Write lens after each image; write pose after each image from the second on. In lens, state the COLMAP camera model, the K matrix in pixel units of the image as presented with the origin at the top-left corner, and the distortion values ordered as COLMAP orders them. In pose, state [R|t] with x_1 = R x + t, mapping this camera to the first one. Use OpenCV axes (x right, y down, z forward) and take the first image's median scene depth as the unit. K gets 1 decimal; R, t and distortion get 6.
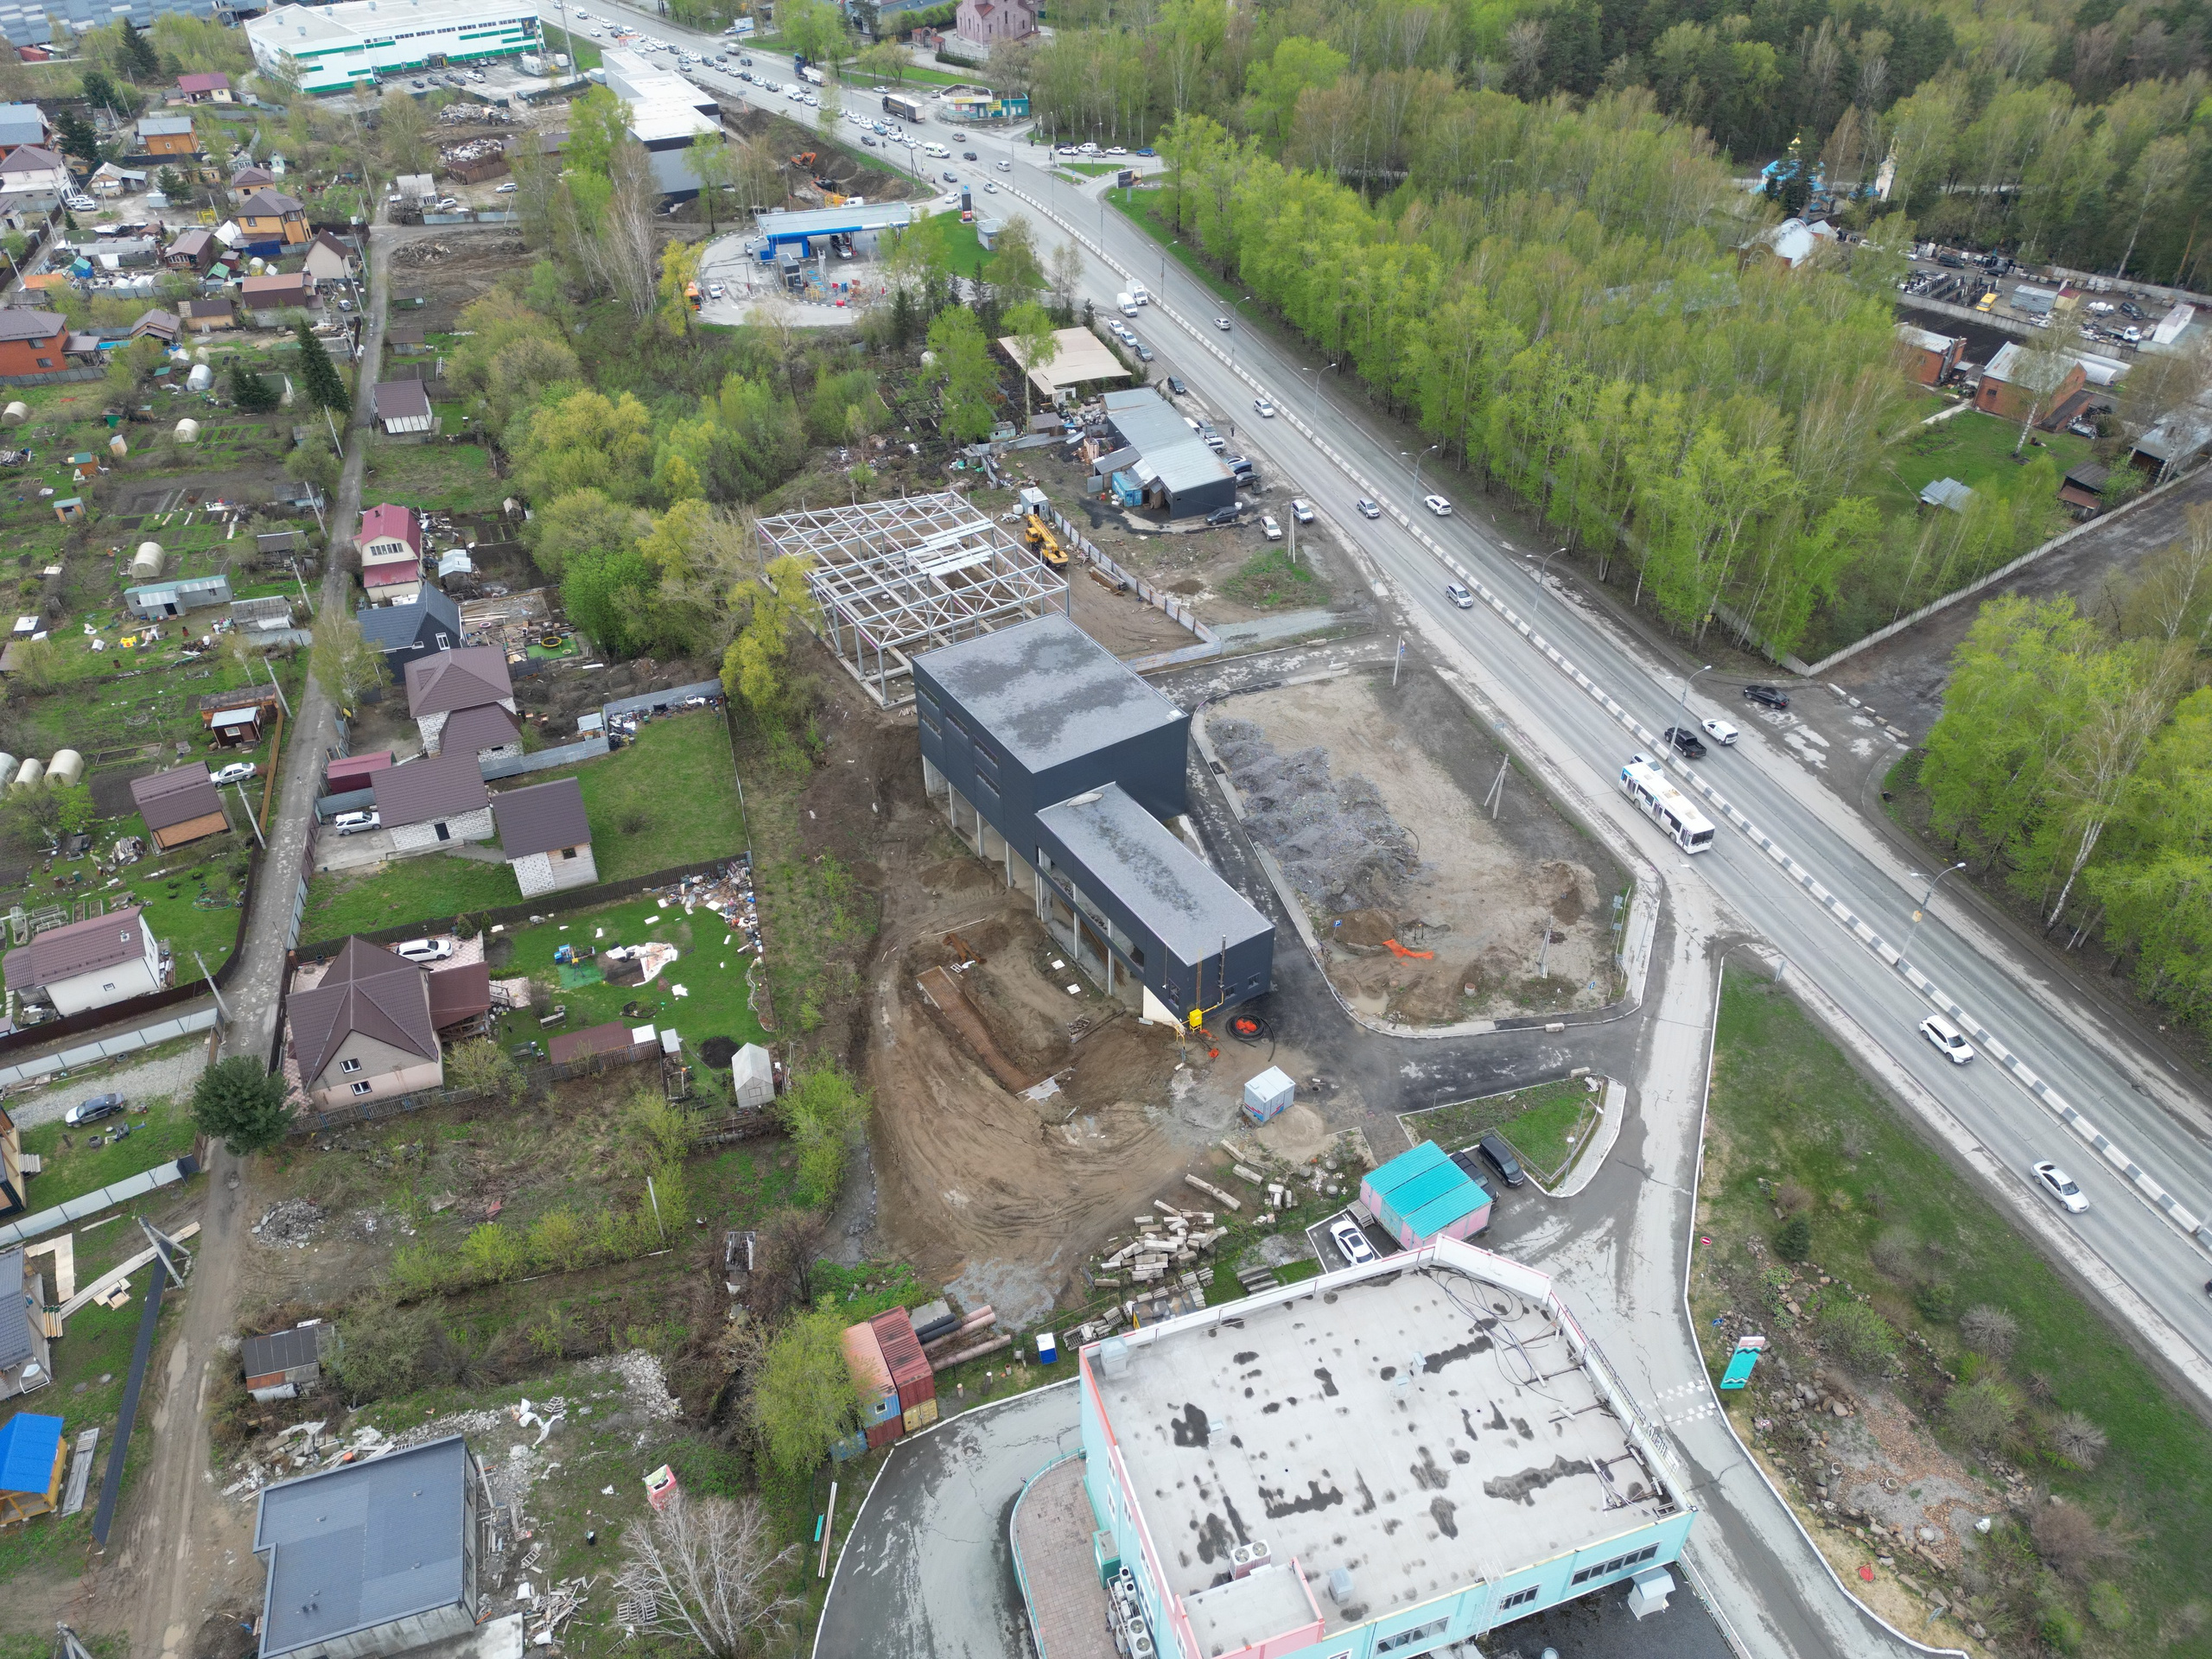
lens RADIAL K [[1540.6, 0, 1104.1], [0, 1540.6, 823.7], [0, 0, 1]] dist [0.098797, -0.110305]
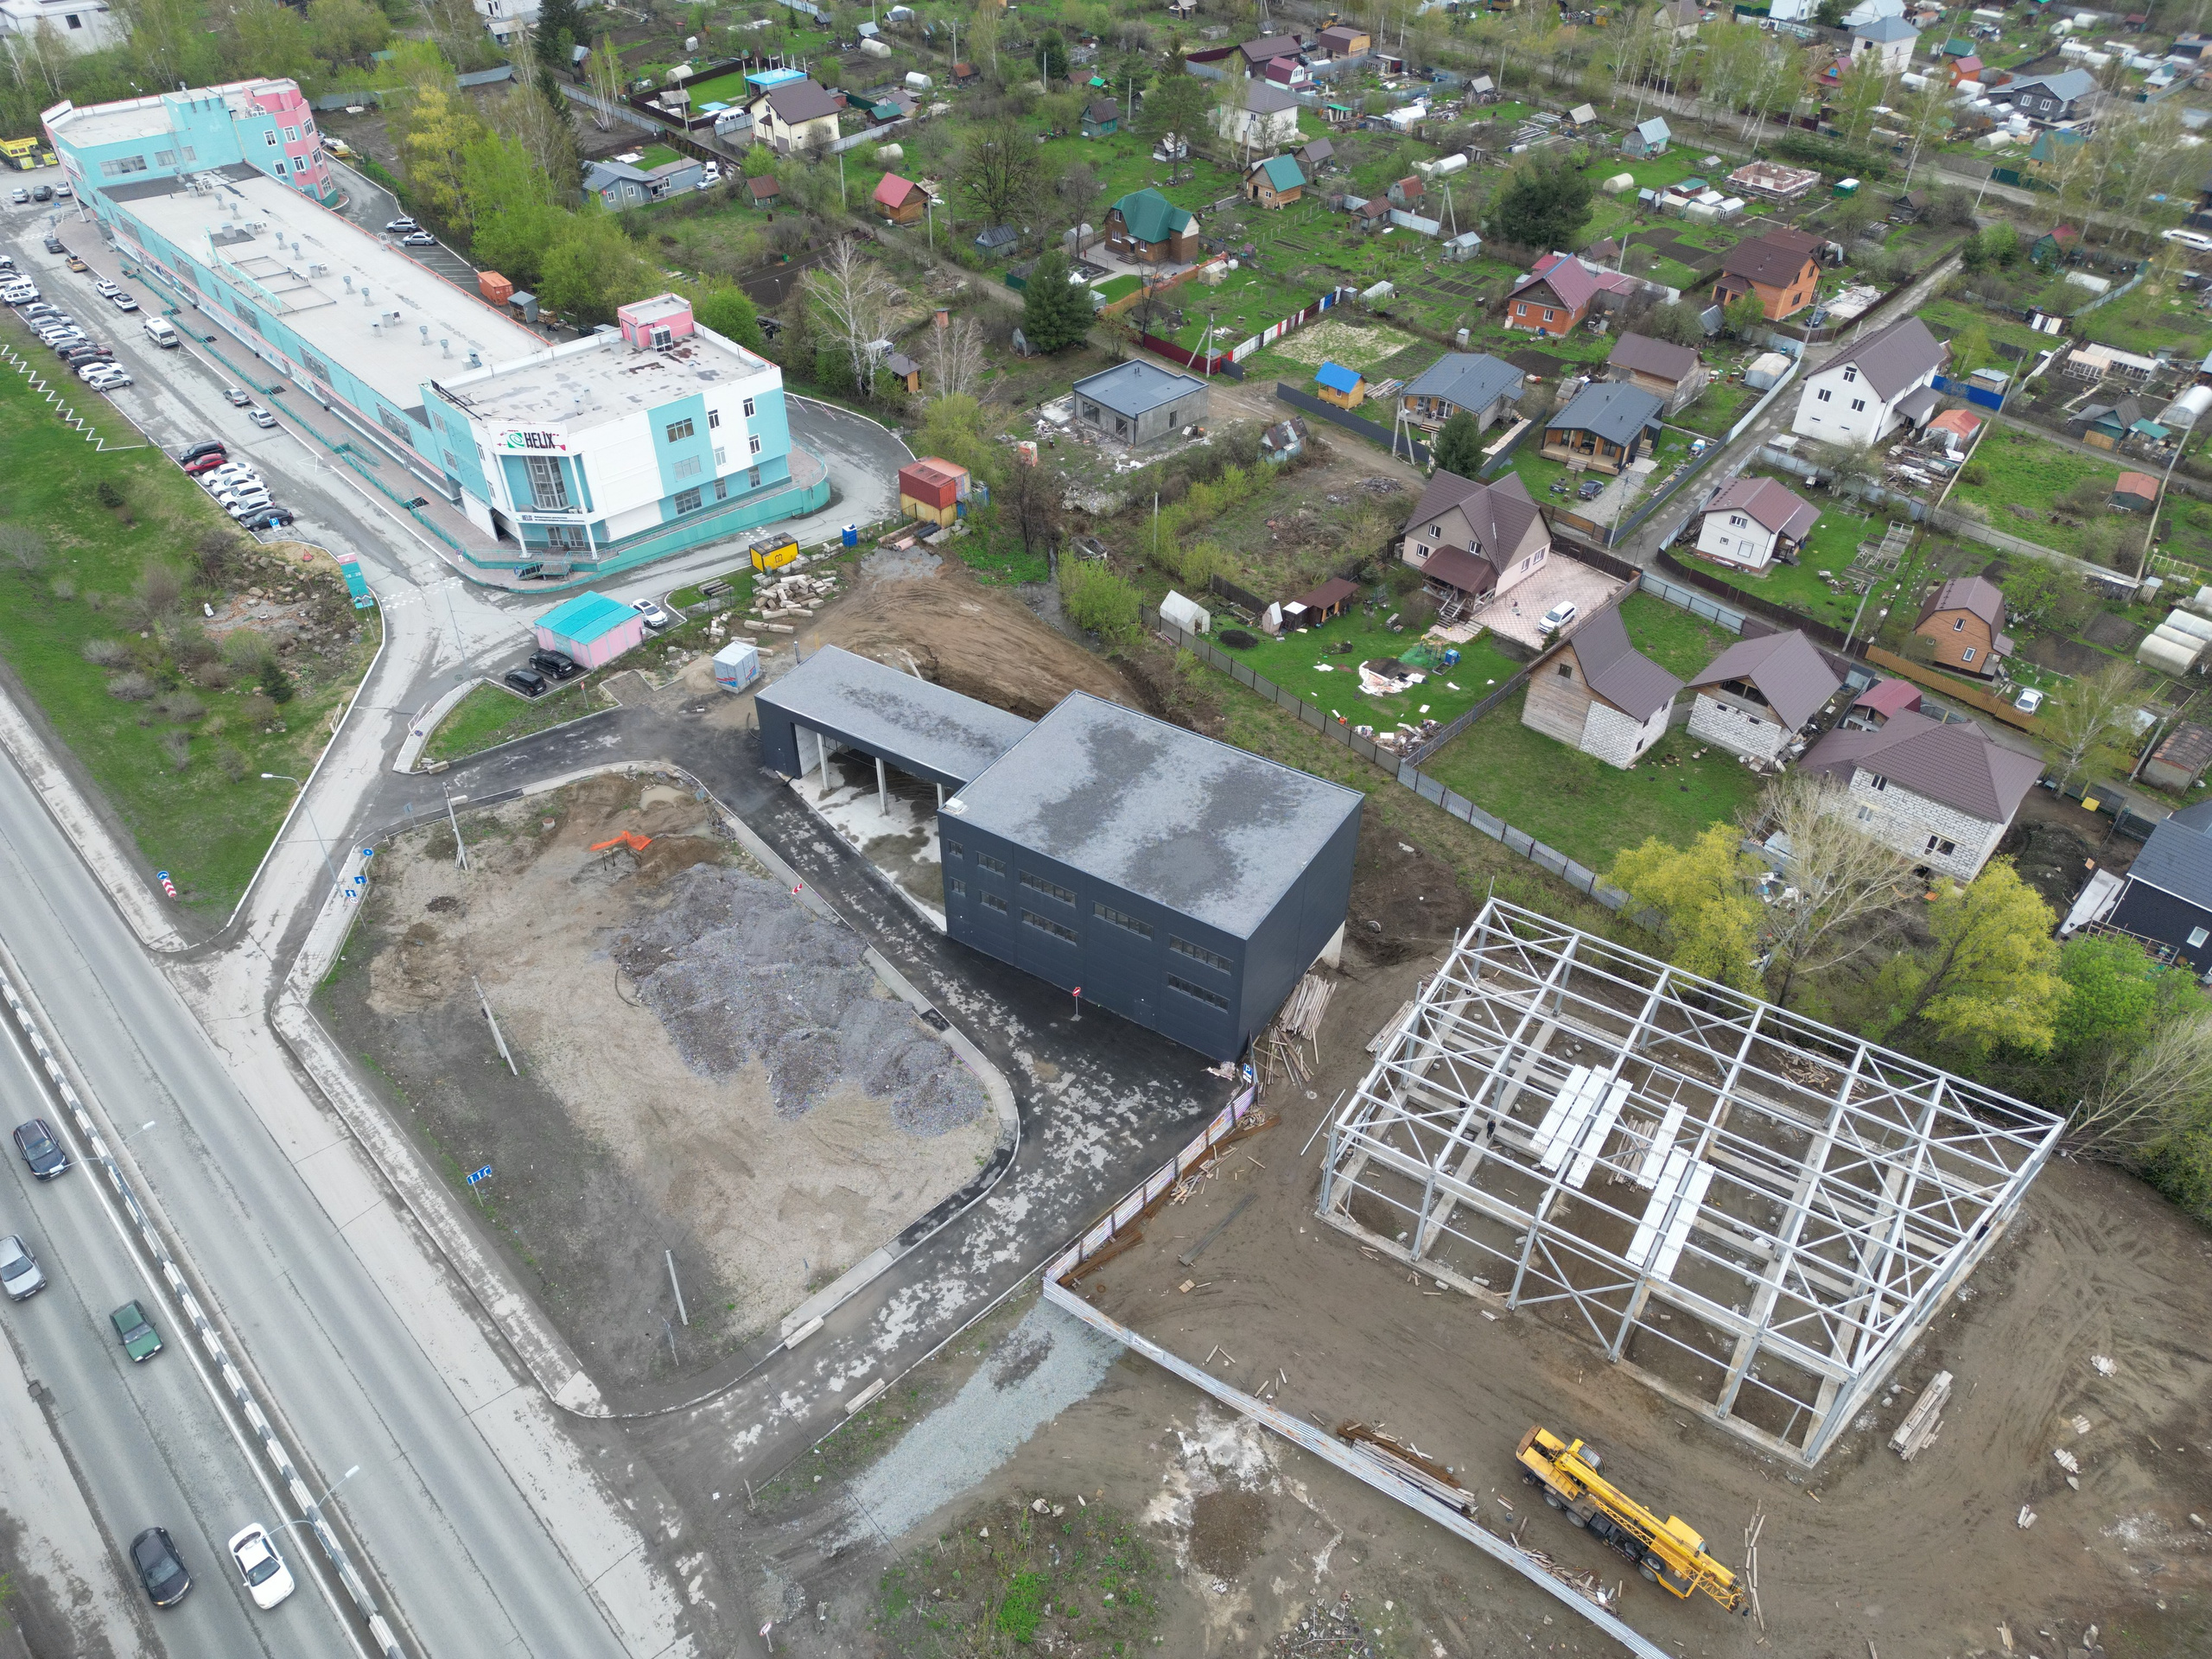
lens RADIAL K [[1535.7, 0, 1105.9], [0, 1535.7, 832.8], [0, 0, 1]] dist [0.083643, -0.080950]
pose [[-0.905588, 0.267311, -0.329326, 0.215148], [-0.262635, 0.256297, 0.930234, -0.730171], [0.333067, 0.928901, -0.161894, 1.123517]]
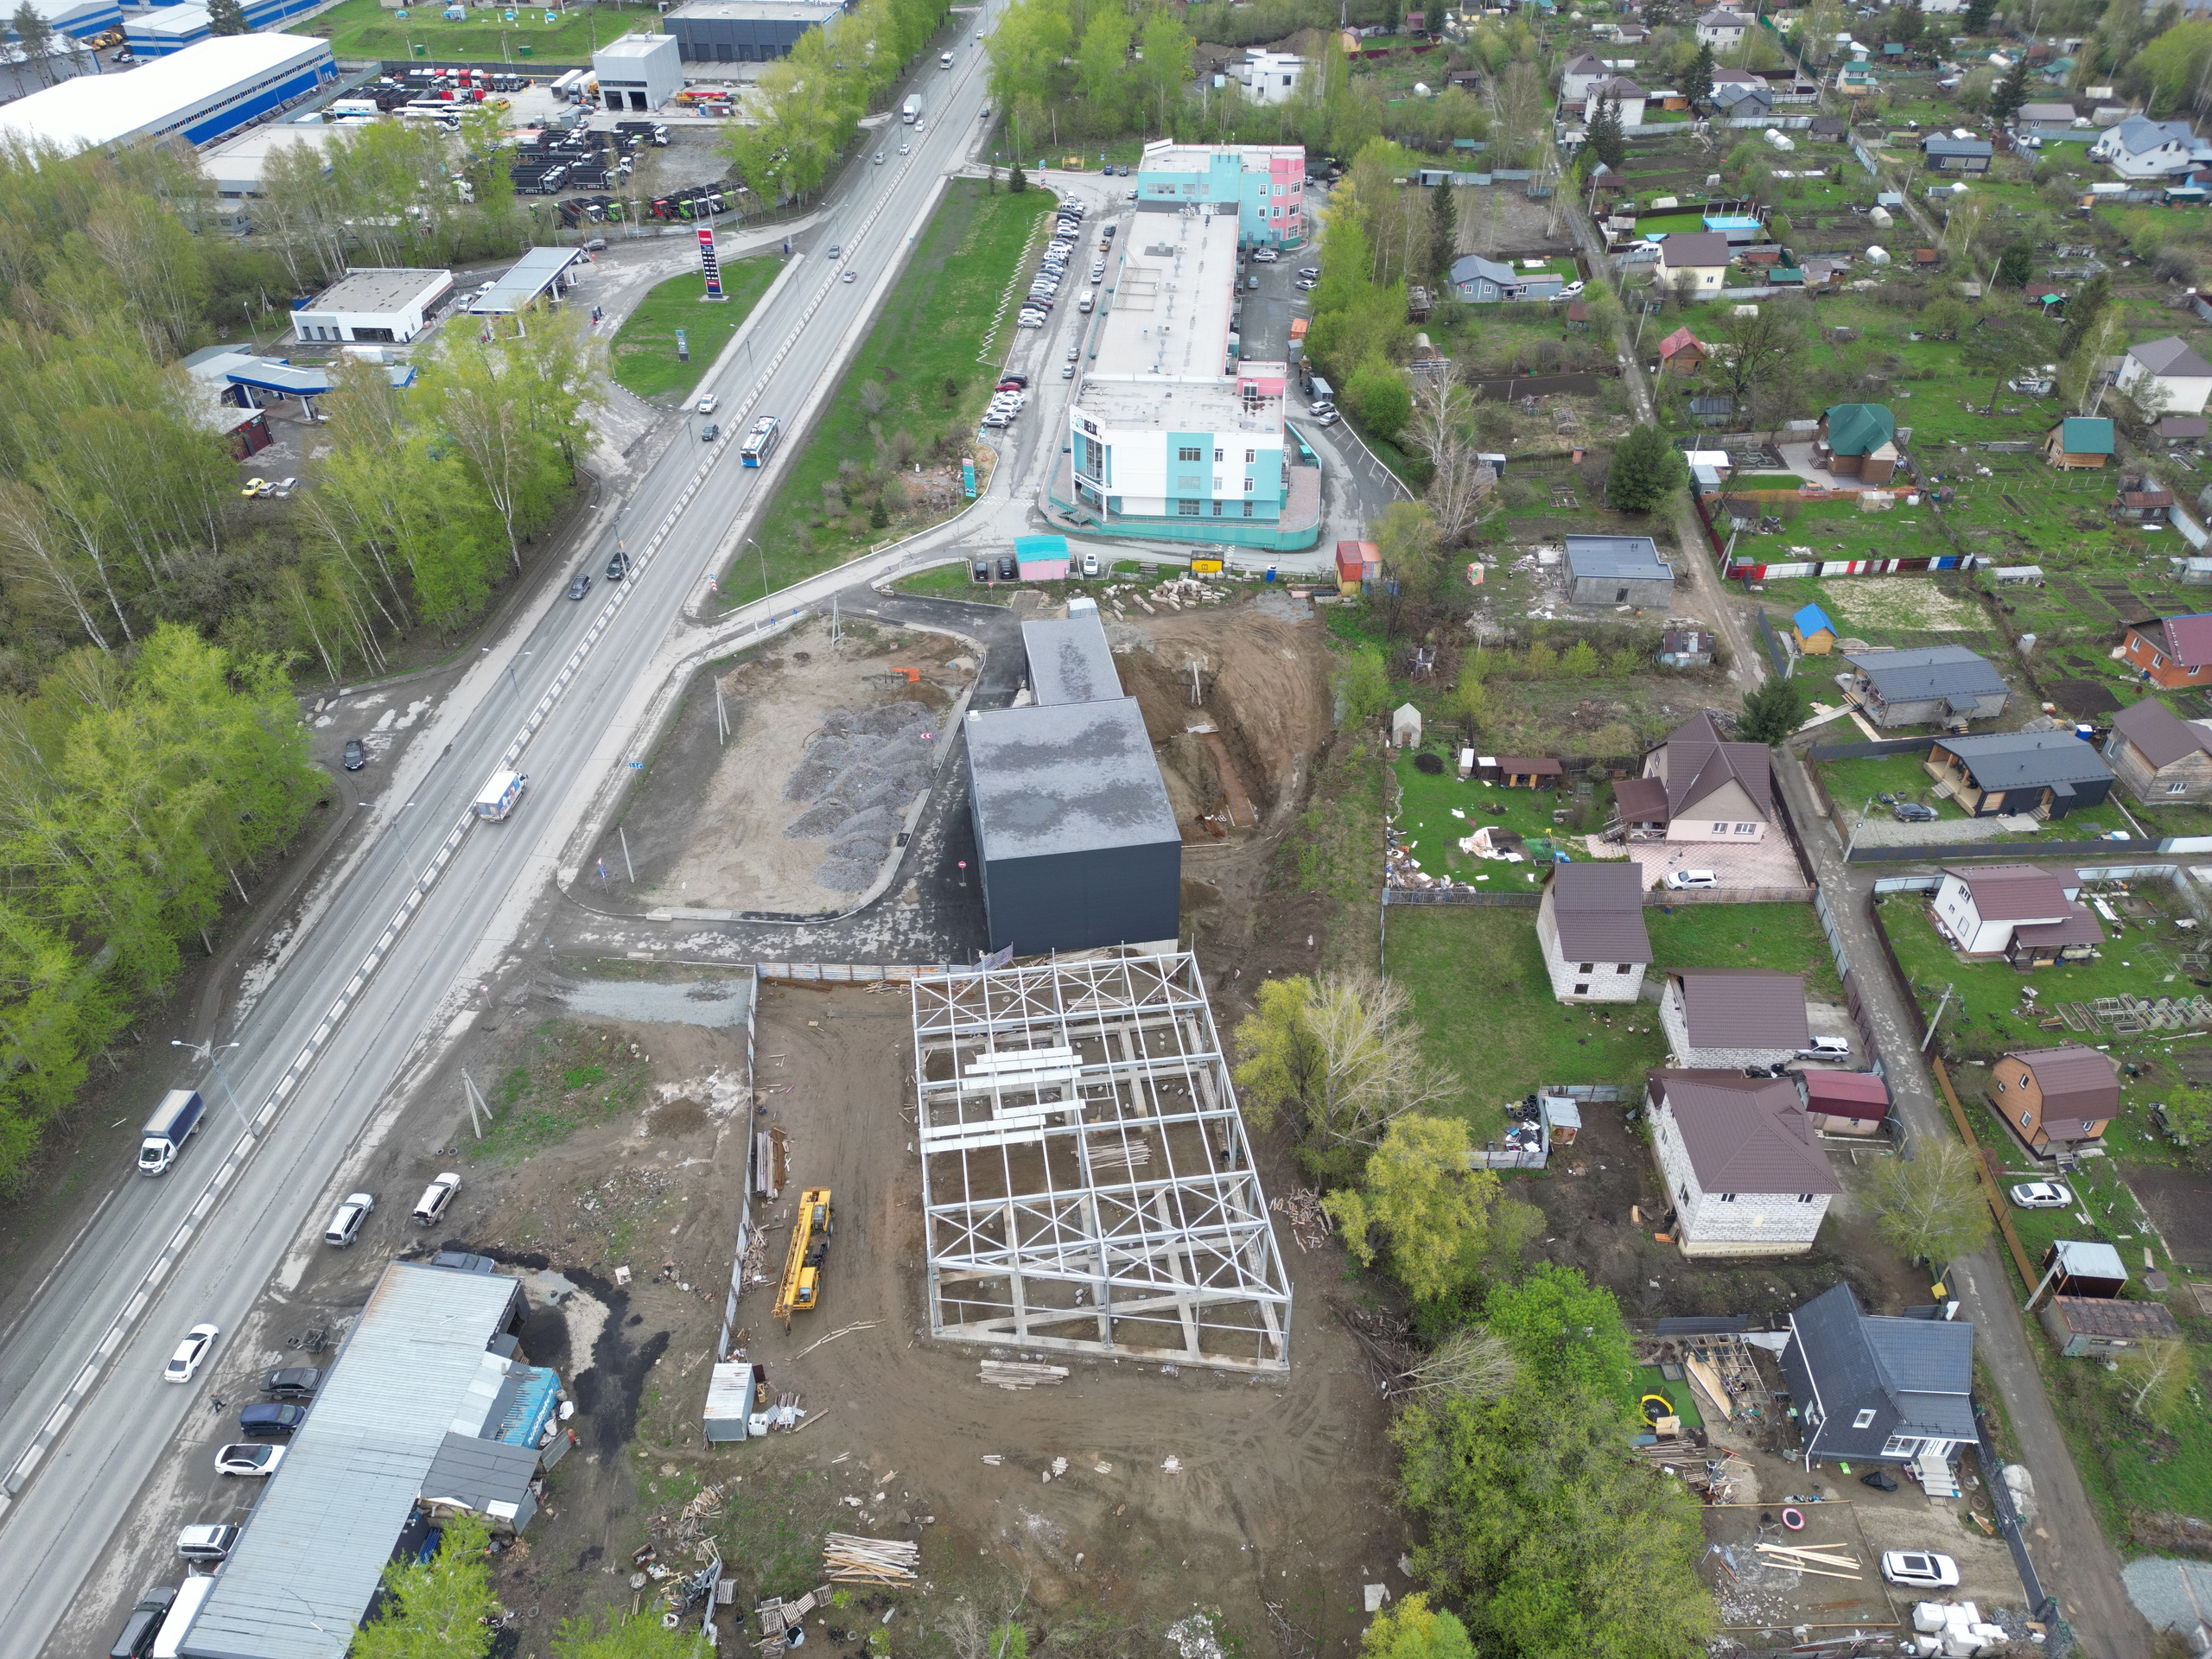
lens RADIAL K [[1535.7, 0, 1105.9], [0, 1535.7, 832.8], [0, 0, 1]] dist [0.083643, -0.080950]
pose [[-0.914547, -0.238632, 0.326587, -0.380211], [0.256120, 0.283280, 0.924205, -0.952877], [-0.313060, 0.928874, -0.197954, 1.220102]]
